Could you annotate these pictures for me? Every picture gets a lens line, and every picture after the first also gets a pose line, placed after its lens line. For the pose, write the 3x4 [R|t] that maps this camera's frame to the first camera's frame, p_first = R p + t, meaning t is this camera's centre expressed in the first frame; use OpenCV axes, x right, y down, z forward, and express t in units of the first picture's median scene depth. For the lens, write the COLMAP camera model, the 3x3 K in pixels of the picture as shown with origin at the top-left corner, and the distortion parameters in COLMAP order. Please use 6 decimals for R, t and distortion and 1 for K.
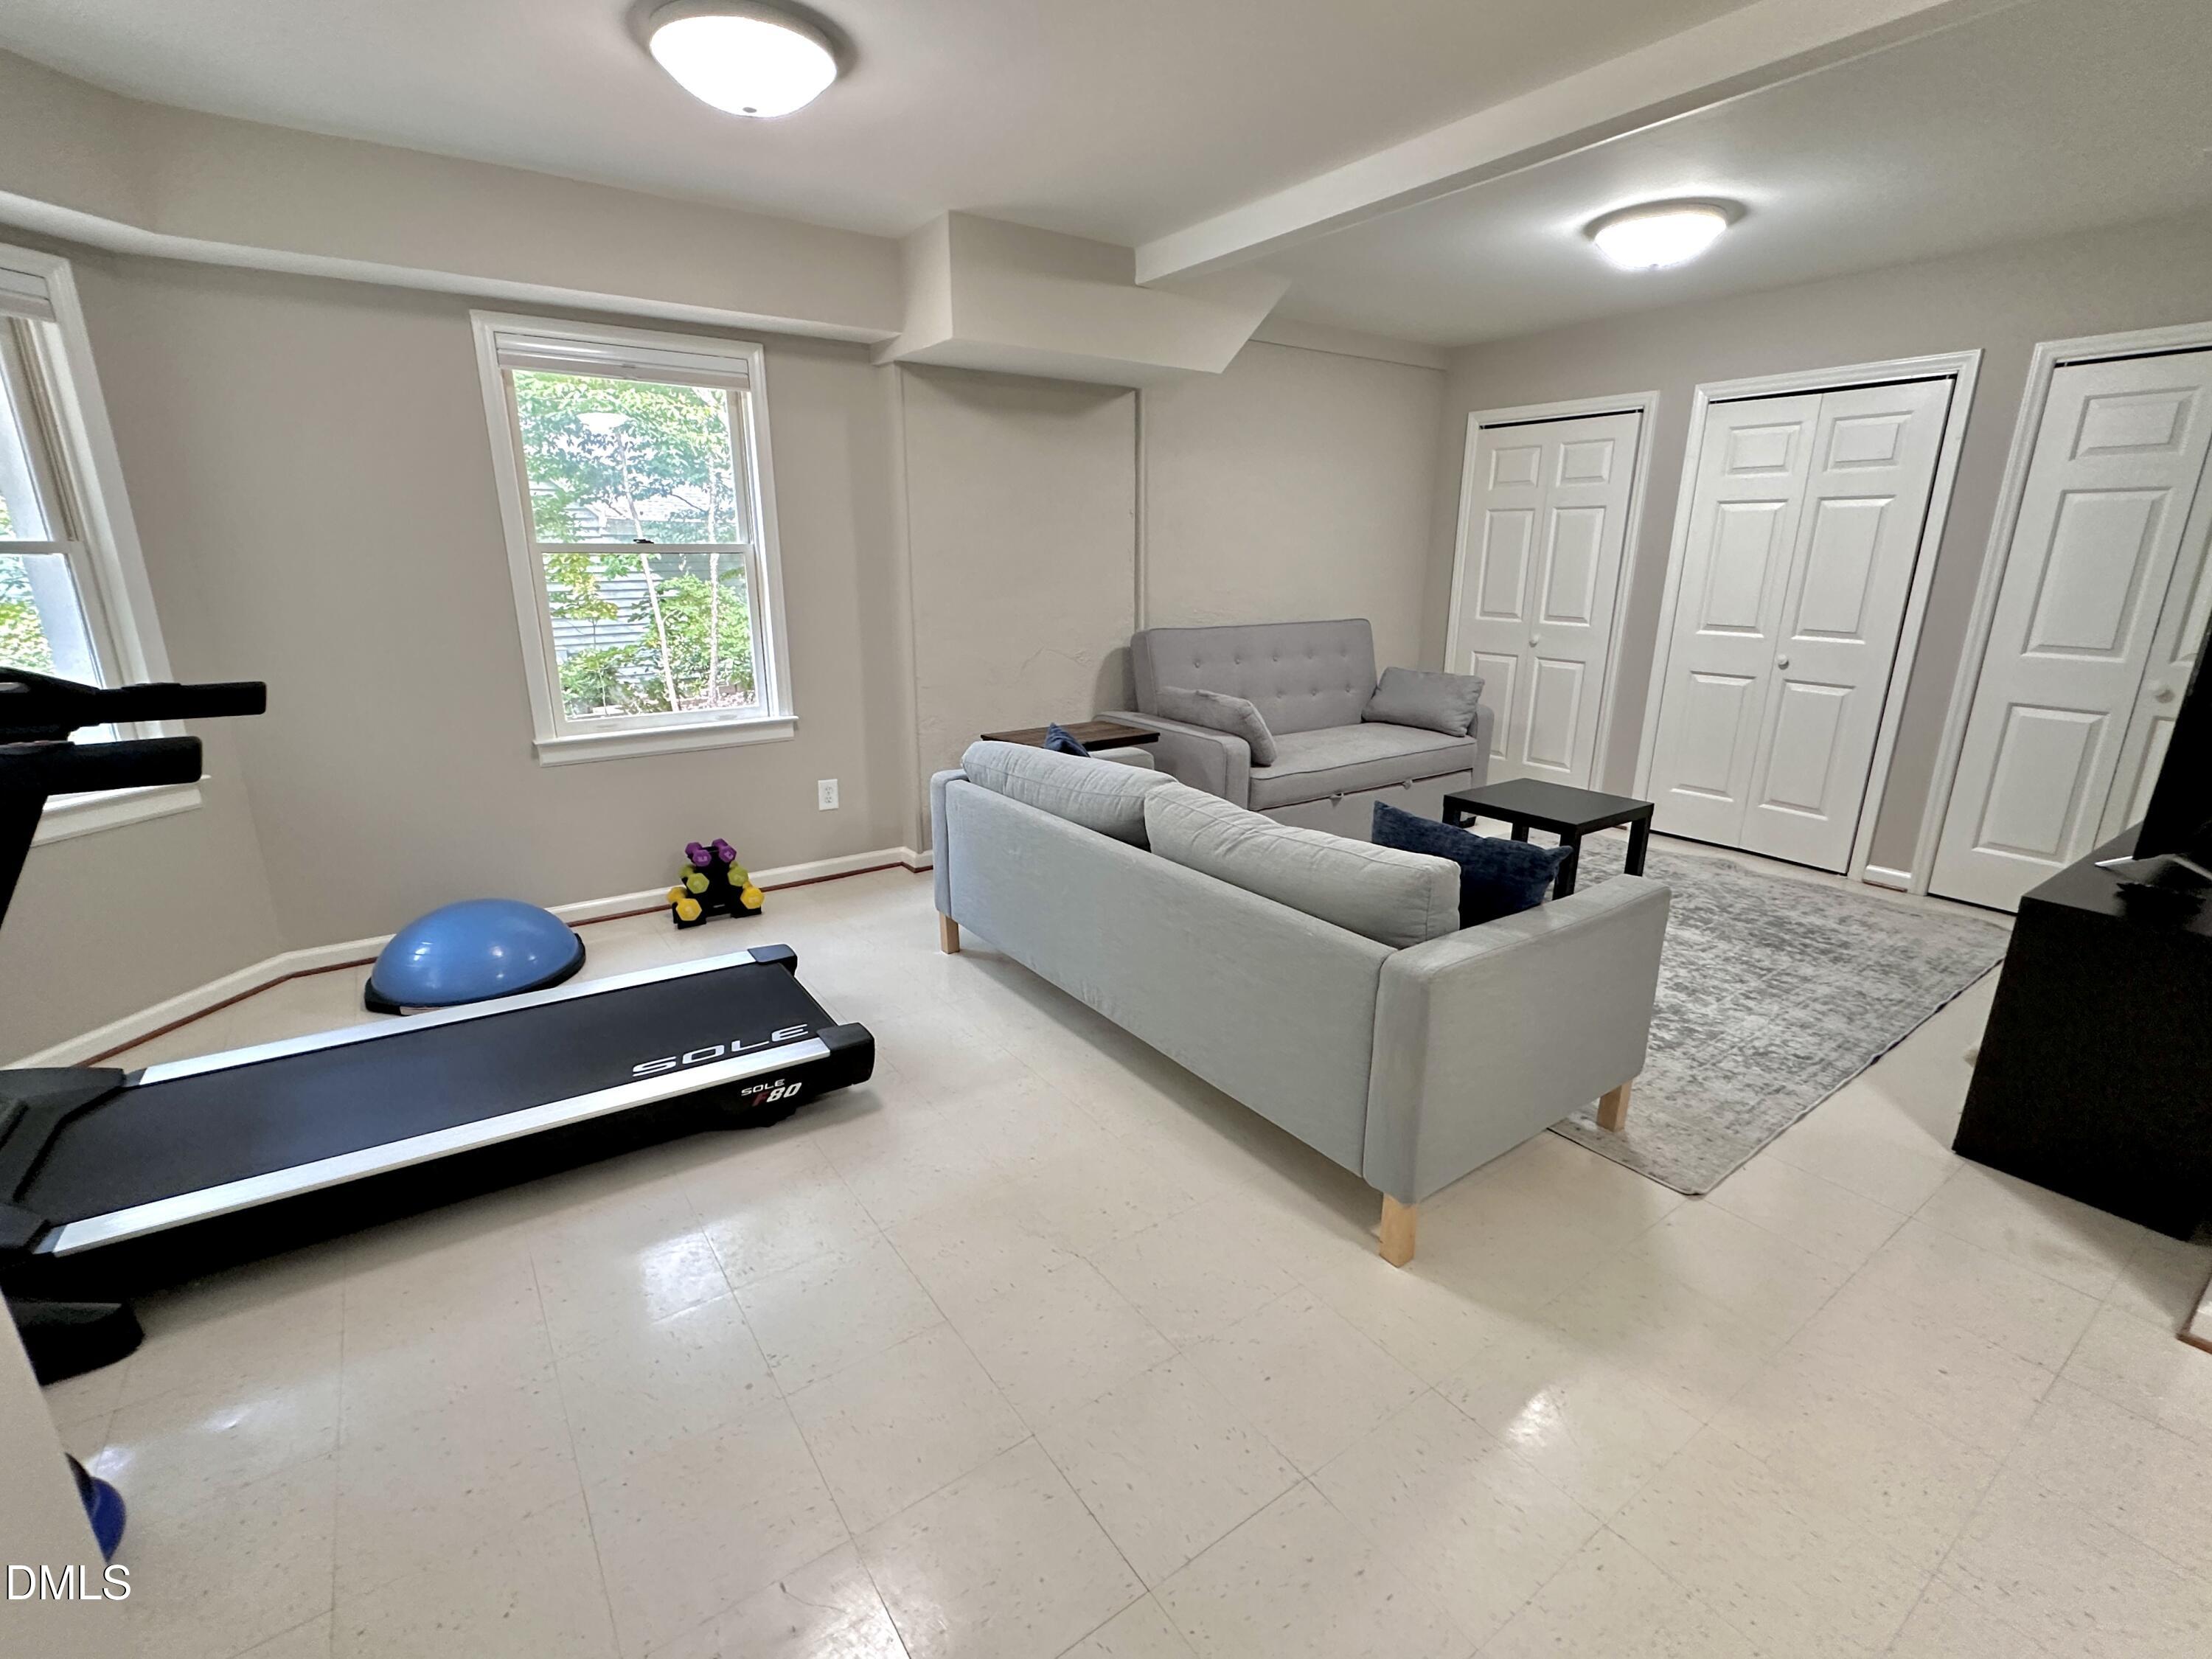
lens RADIAL K [[997.7, 0, 1099.7], [0, 997.7, 832.1], [0, 0, 1]] dist [-0.004065, -0.000393]
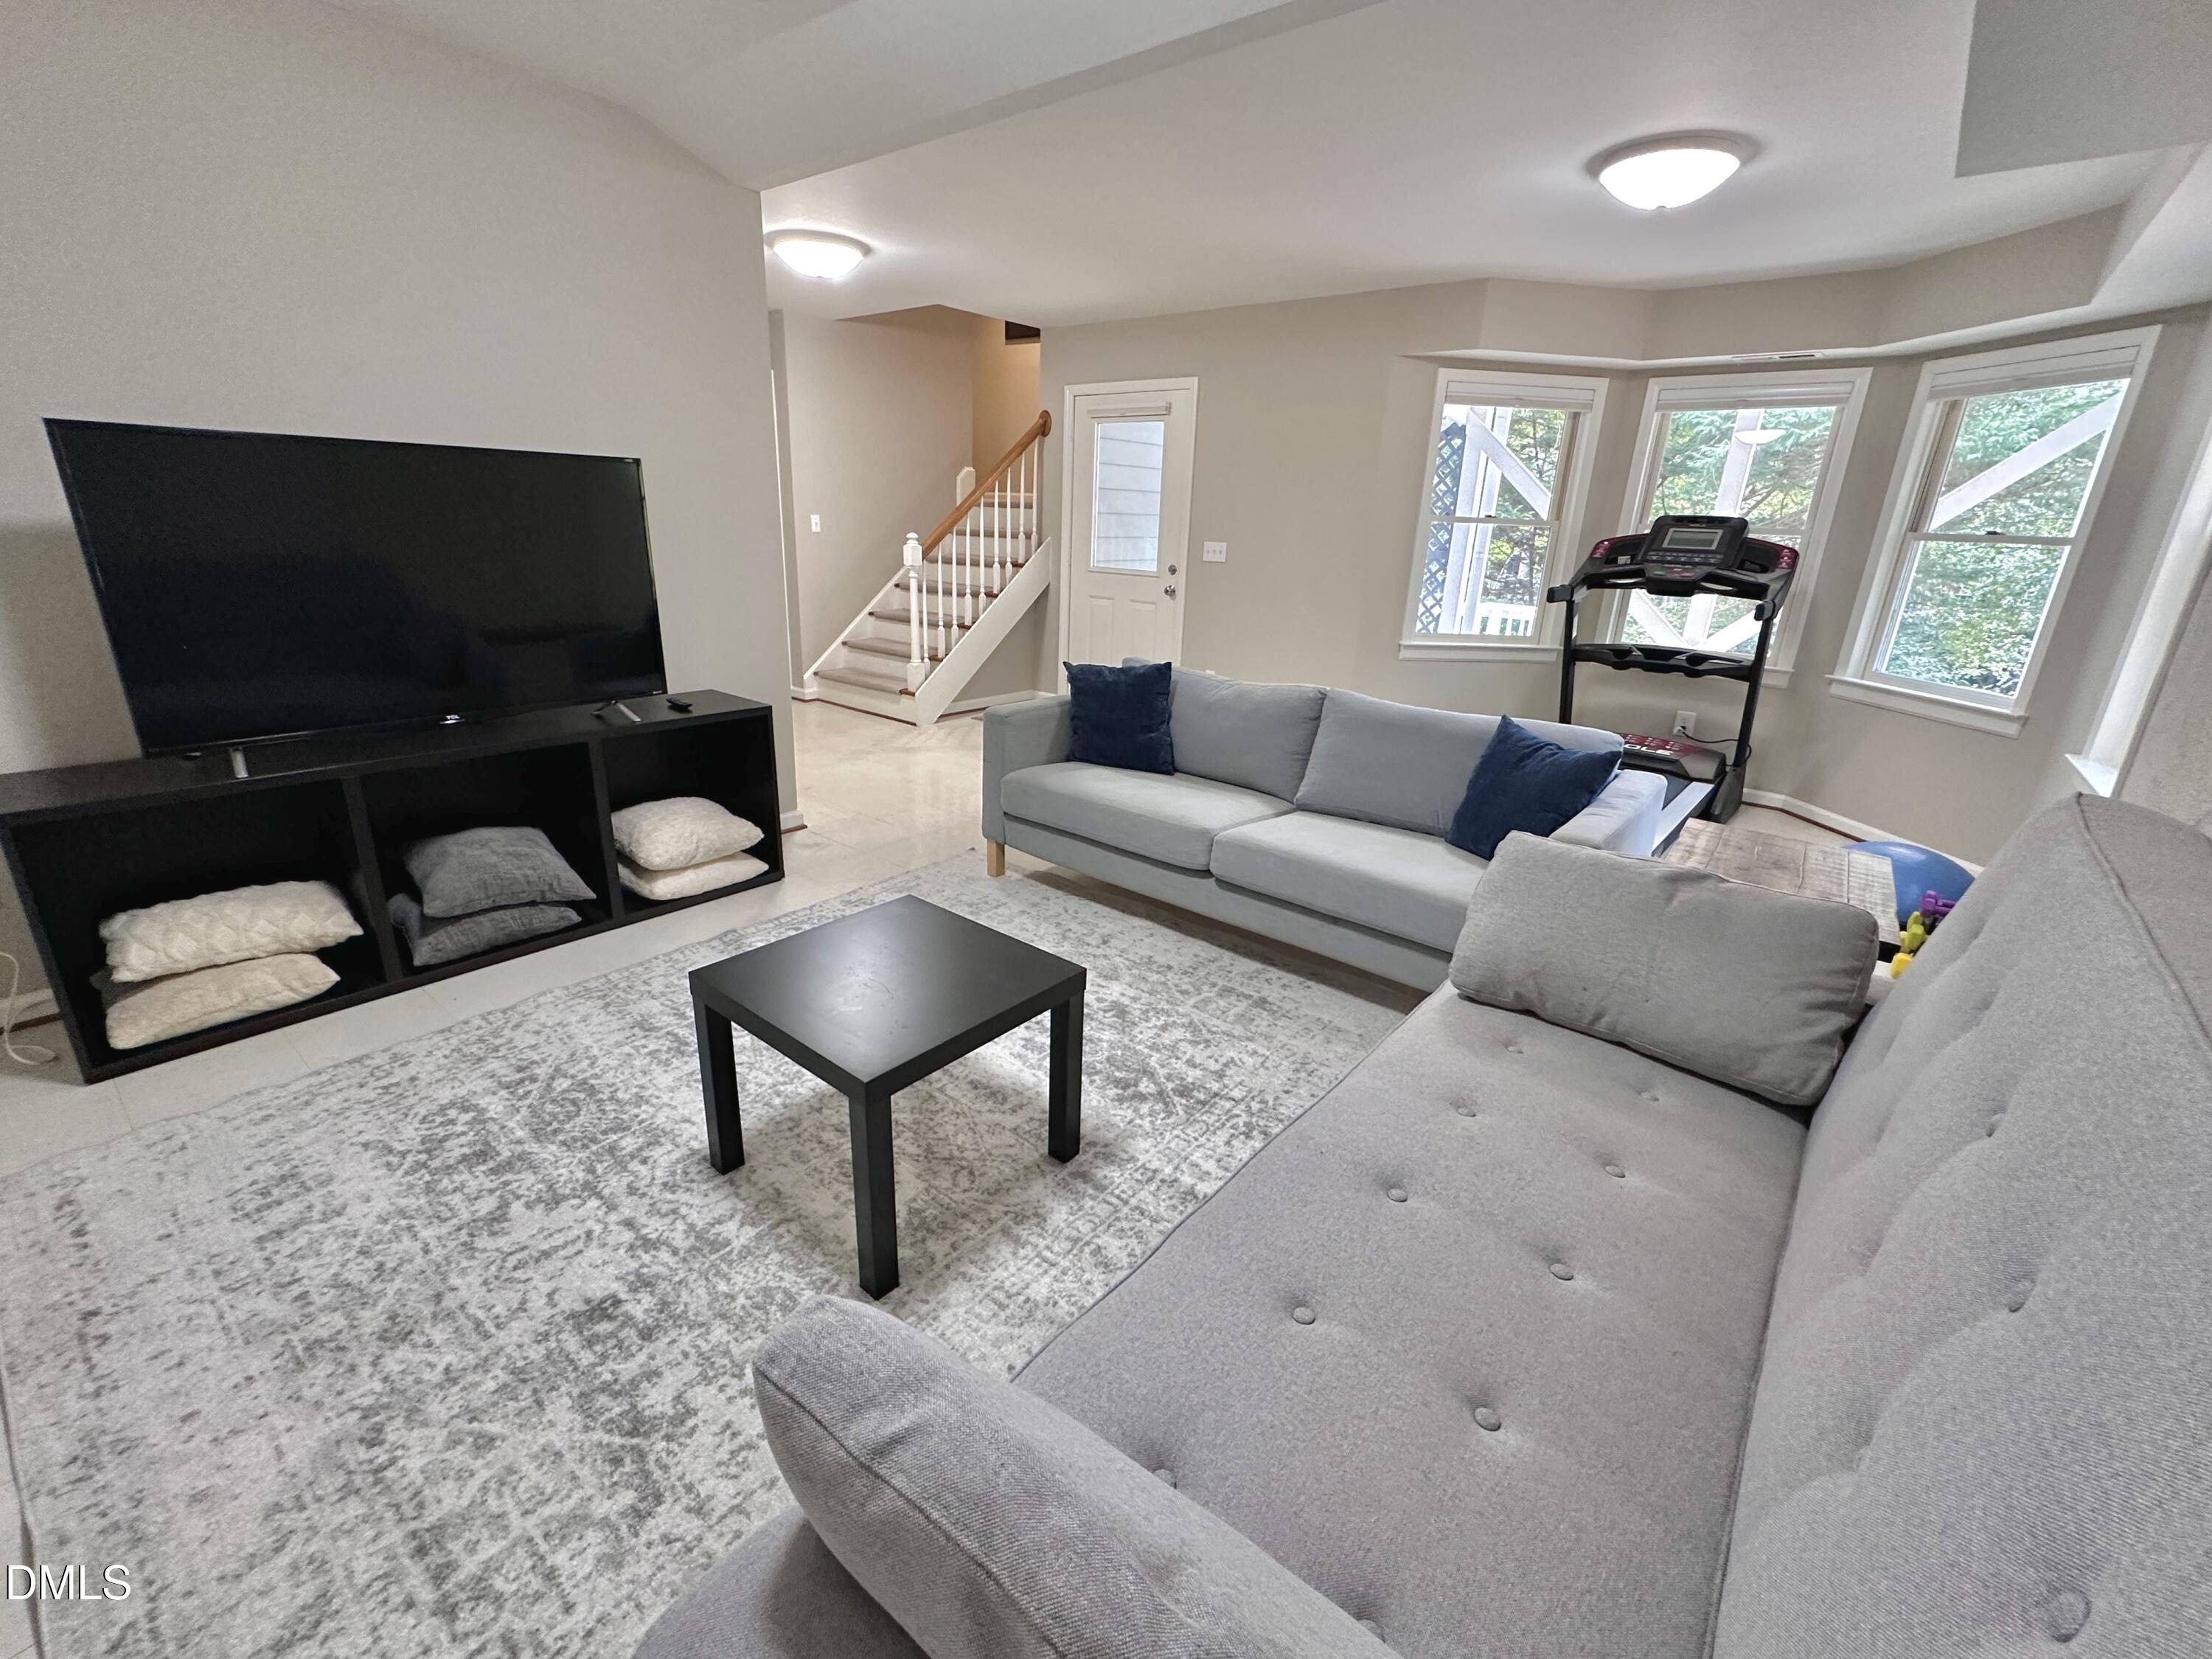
lens RADIAL K [[997.7, 0, 1099.7], [0, 997.7, 832.1], [0, 0, 1]] dist [-0.004065, -0.000393]
pose [[-0.971233, 0.046523, -0.233544, 0.481569], [-0.099242, 0.812426, 0.574556, -0.419739], [0.216467, 0.581205, -0.784438, 1.456629]]
